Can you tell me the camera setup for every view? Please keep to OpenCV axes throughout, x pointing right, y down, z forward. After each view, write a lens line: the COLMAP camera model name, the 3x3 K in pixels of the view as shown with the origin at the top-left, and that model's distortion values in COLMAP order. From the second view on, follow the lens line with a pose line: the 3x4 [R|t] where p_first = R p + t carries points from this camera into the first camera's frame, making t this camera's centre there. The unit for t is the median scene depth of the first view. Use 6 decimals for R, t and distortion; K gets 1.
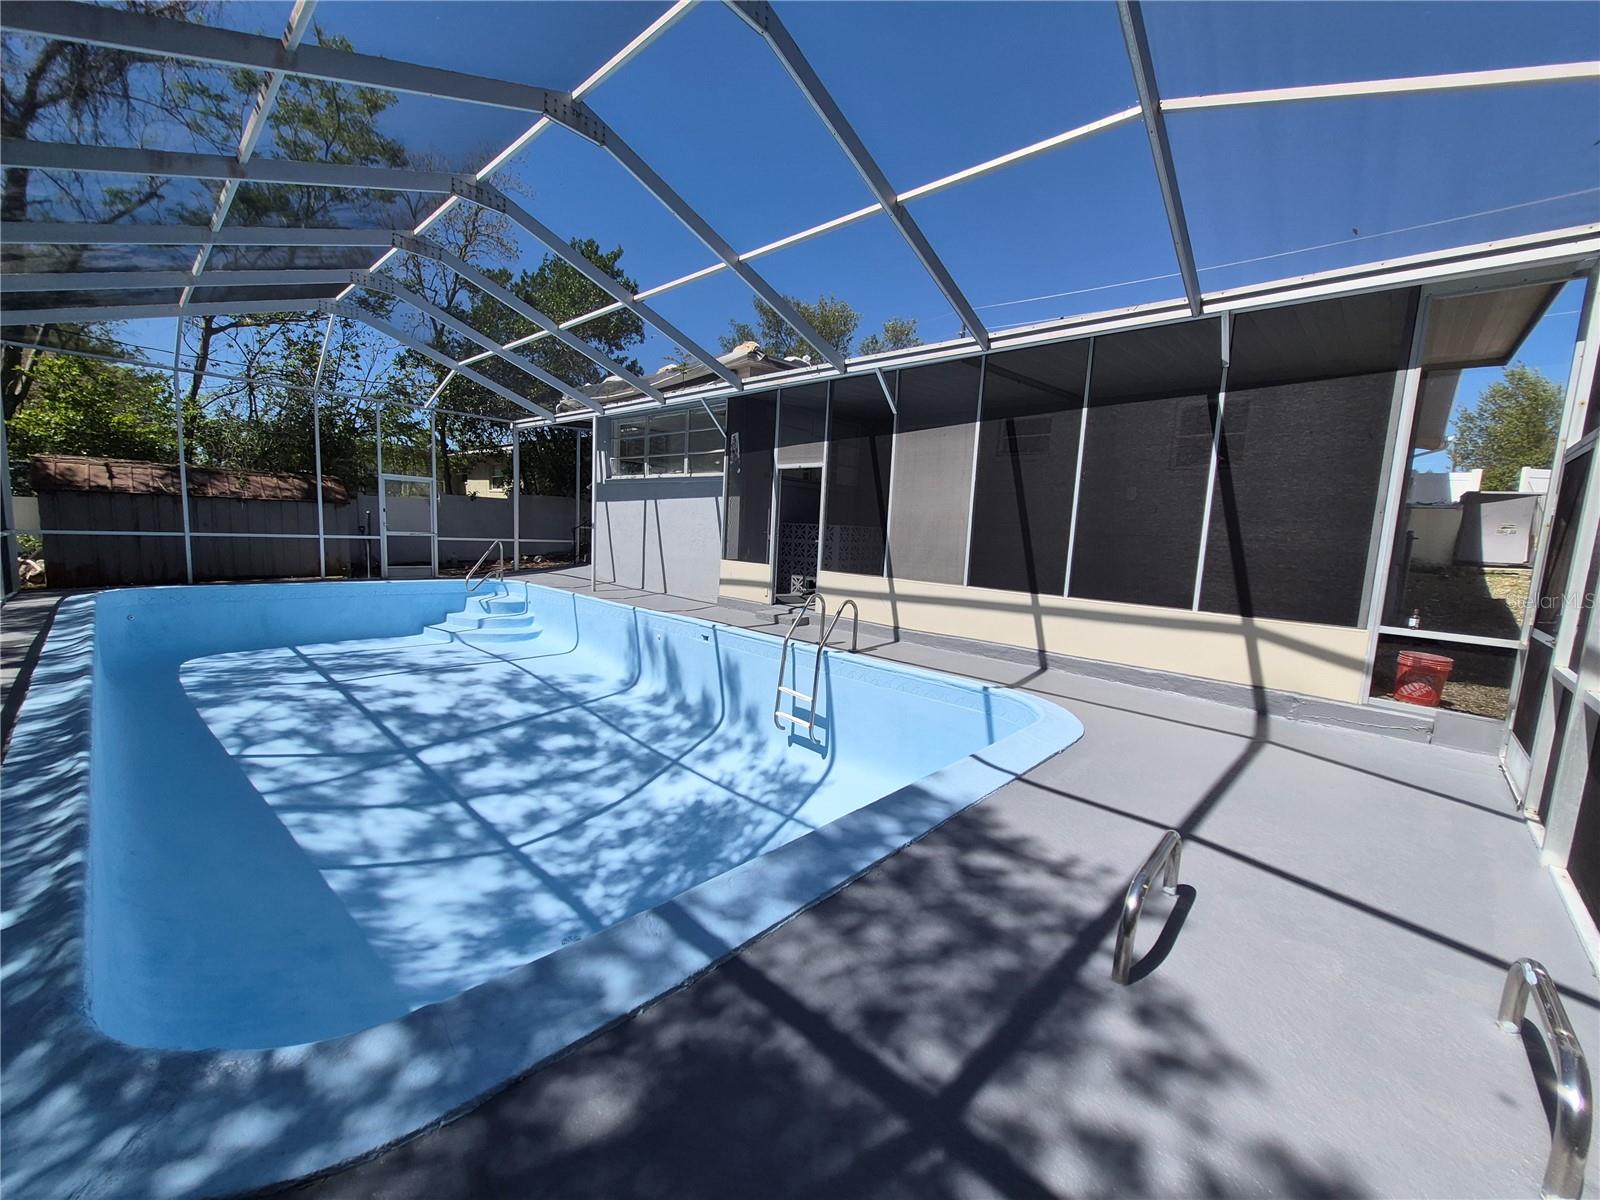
lens RADIAL K [[623.4, 0, 792.3], [0, 623.4, 599.5], [0, 0, 1]] dist [0.002191, 0.000270]
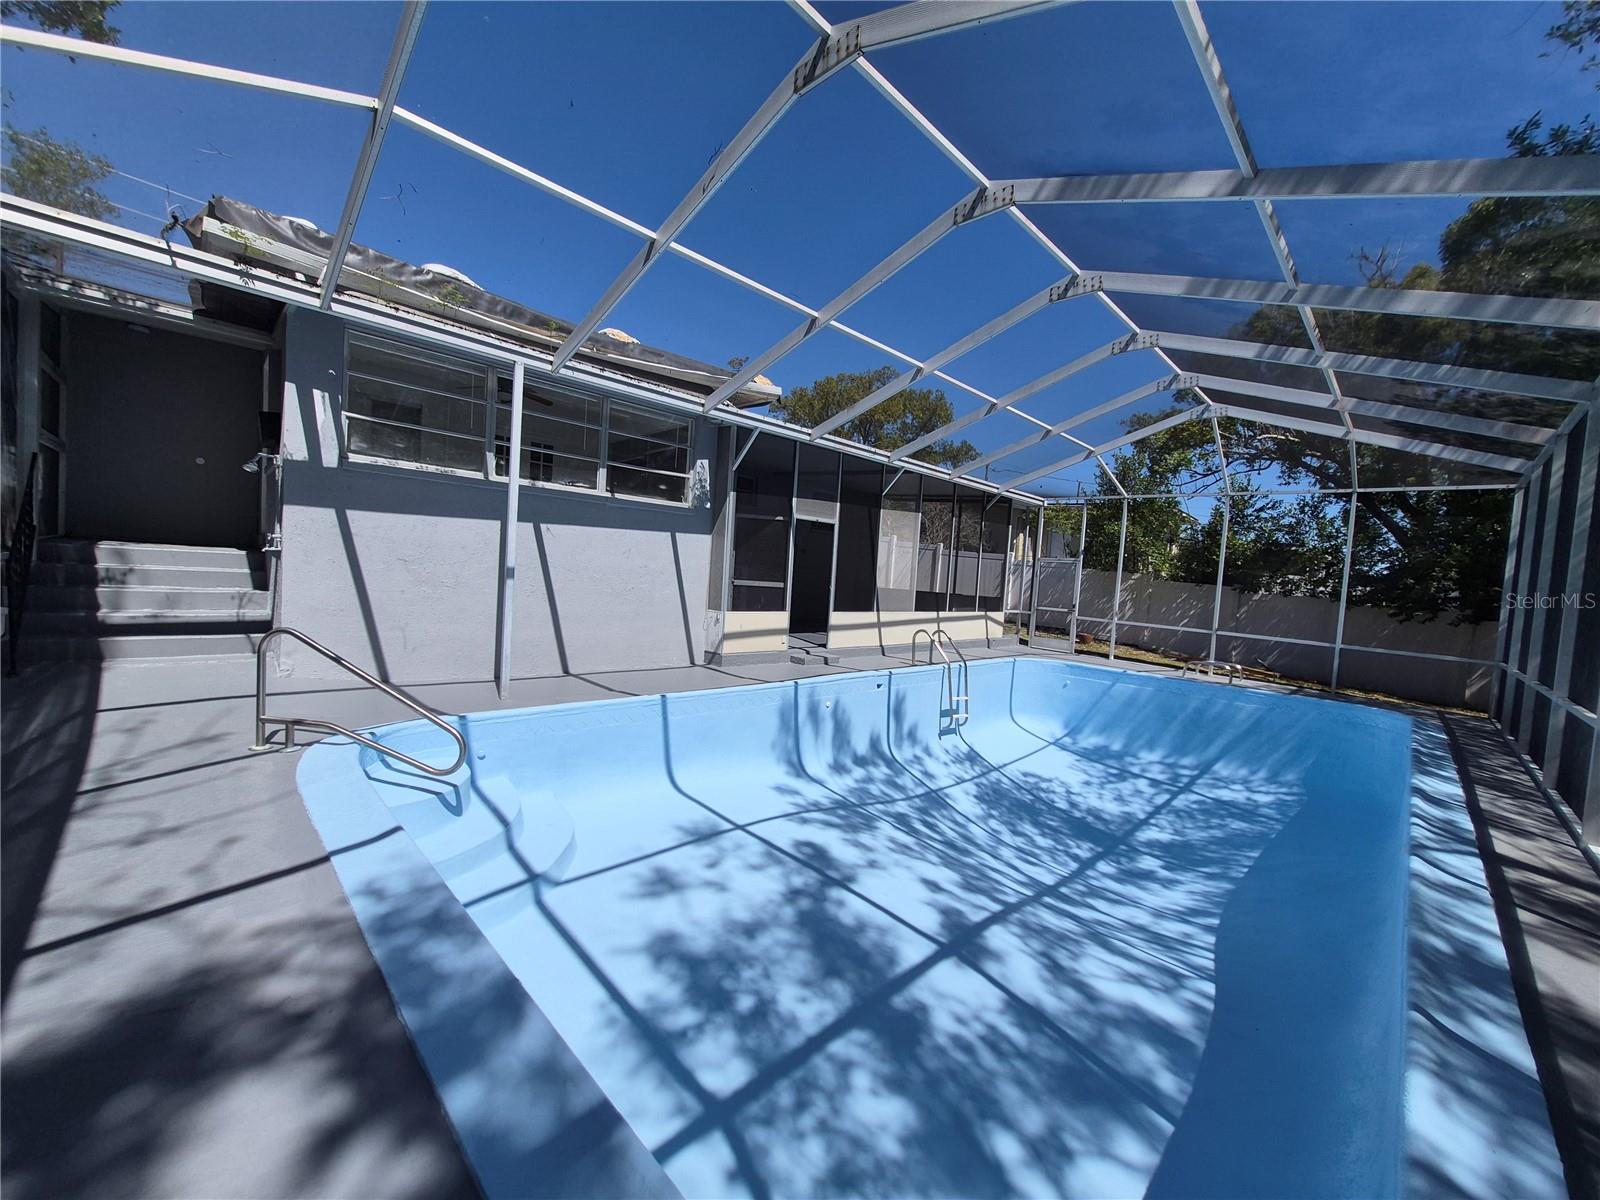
lens RADIAL K [[623.4, 0, 792.0], [0, 623.4, 605.6], [0, 0, 1]] dist [0.002191, 0.000270]
pose [[0.056273, -0.100287, 0.993366, -1.189584], [0.054207, 0.993782, 0.097259, -0.186186], [-0.996943, 0.048374, 0.061360, 1.063581]]
